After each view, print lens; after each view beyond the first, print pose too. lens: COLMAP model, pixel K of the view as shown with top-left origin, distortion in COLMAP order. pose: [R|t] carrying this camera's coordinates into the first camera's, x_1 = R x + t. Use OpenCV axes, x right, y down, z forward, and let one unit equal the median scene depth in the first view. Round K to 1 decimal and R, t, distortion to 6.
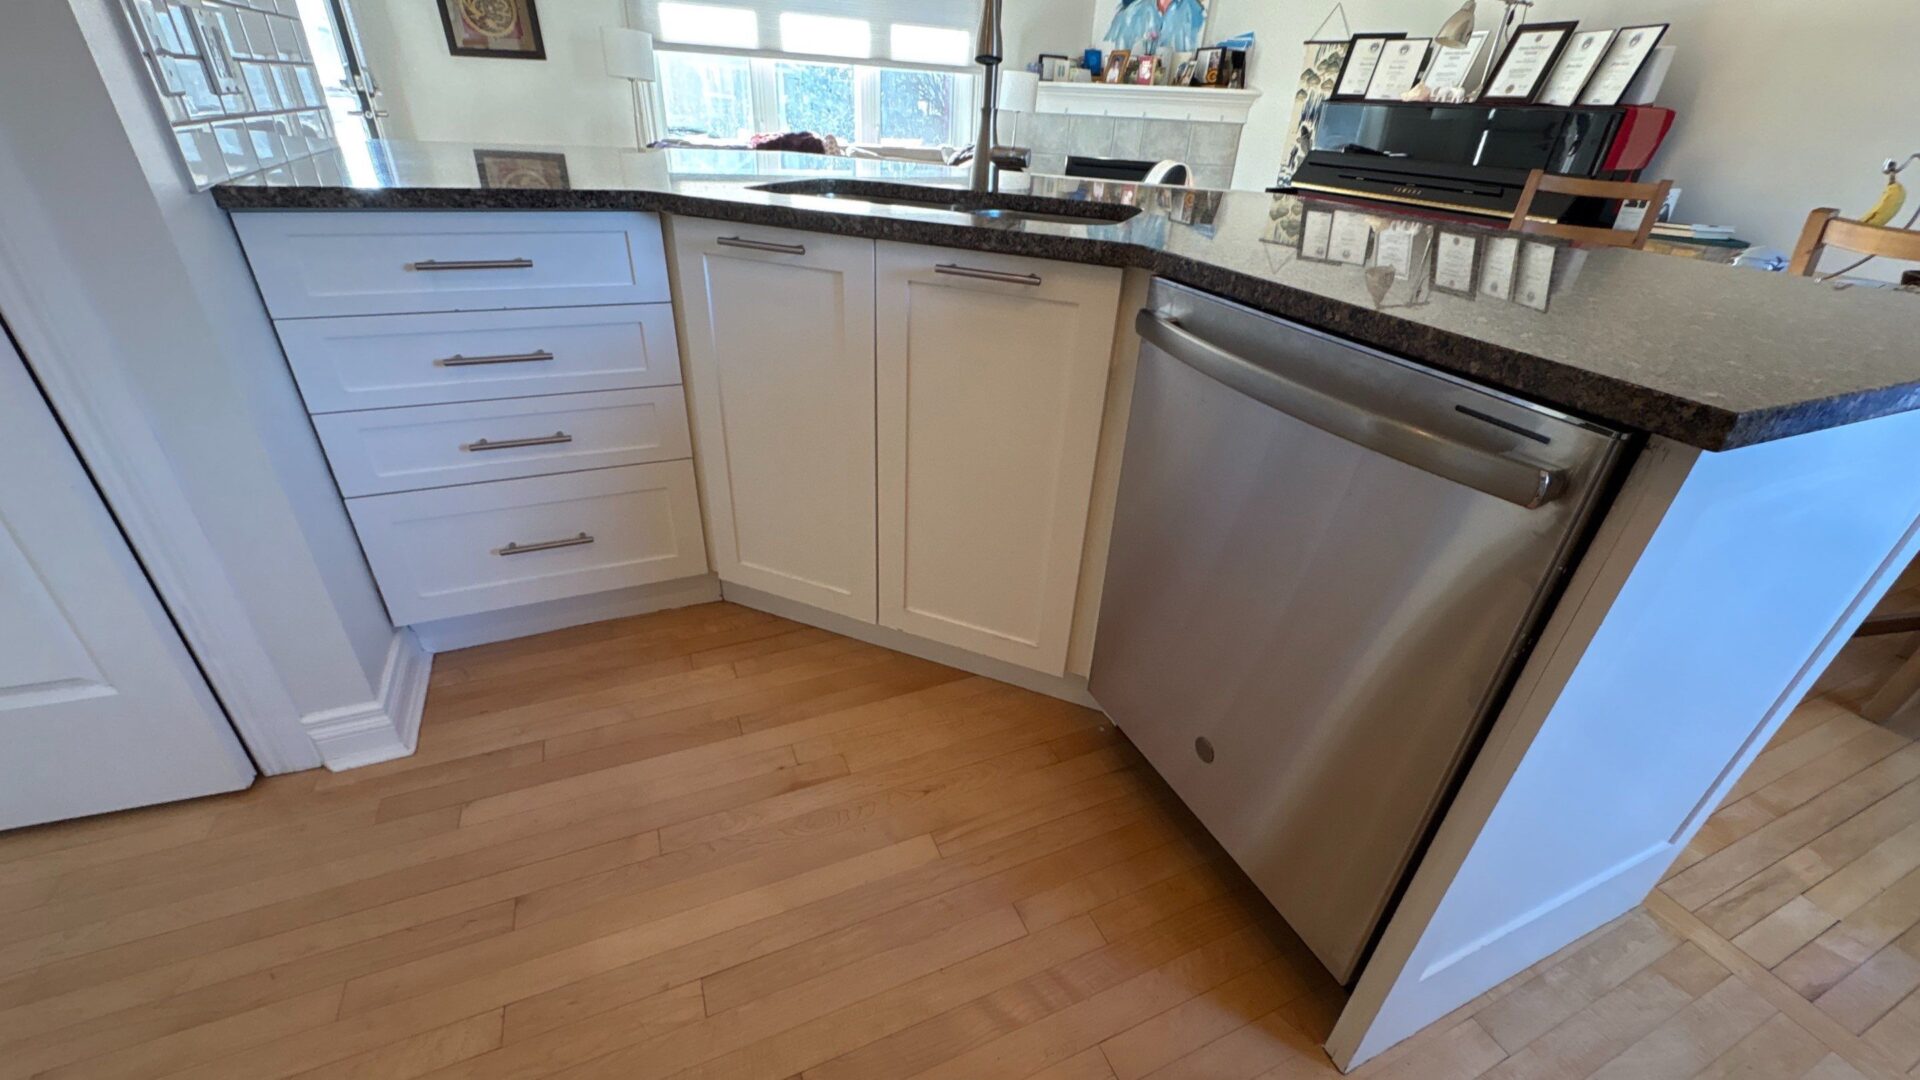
lens RADIAL K [[767.6, 0, 955.4], [0, 767.6, 543.6], [0, 0, 1]] dist [-0.003310, 0.001147]
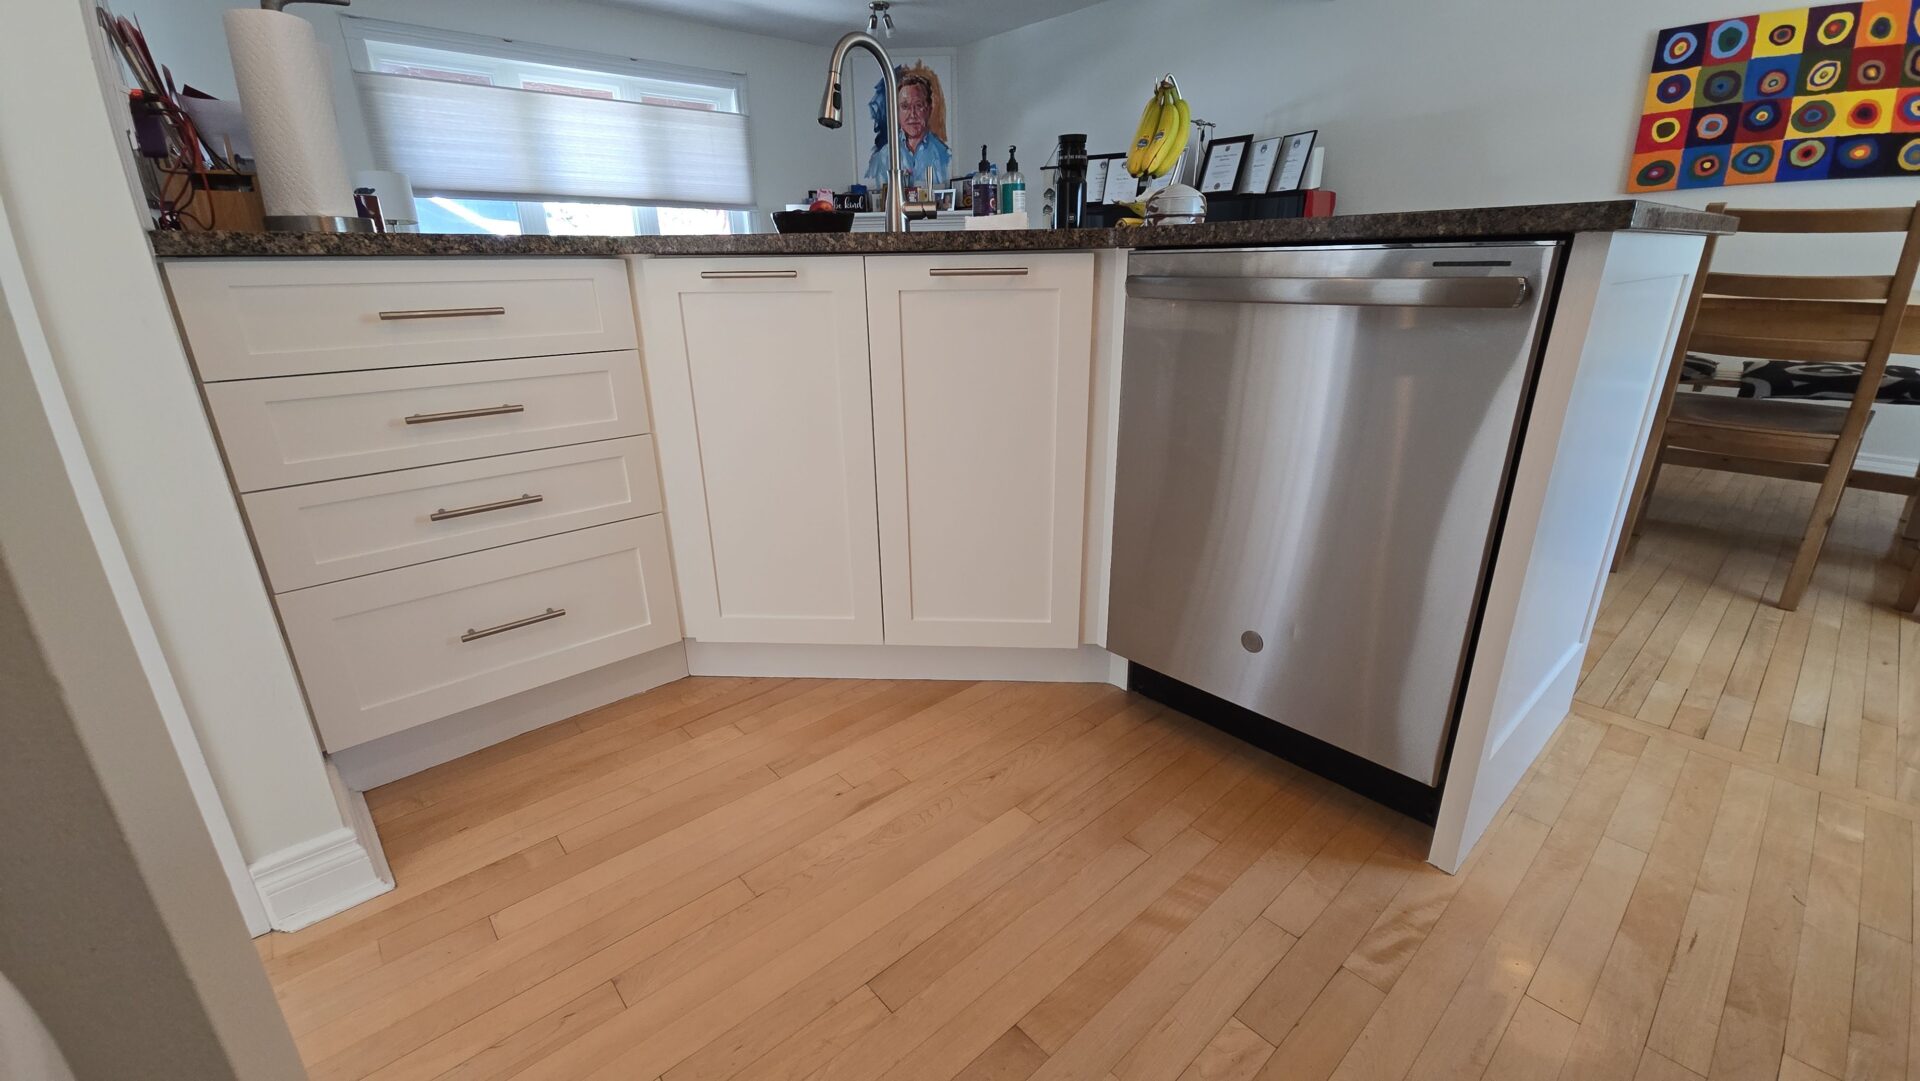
lens RADIAL K [[786.2, 0, 960.6], [0, 786.2, 540.4], [0, 0, 1]] dist [0.002470, 0.000363]
pose [[0.947628, -0.162743, 0.274801, -0.291846], [0.207937, 0.967470, -0.144099, 0.156128], [-0.242411, 0.193694, 0.950642, -0.020785]]
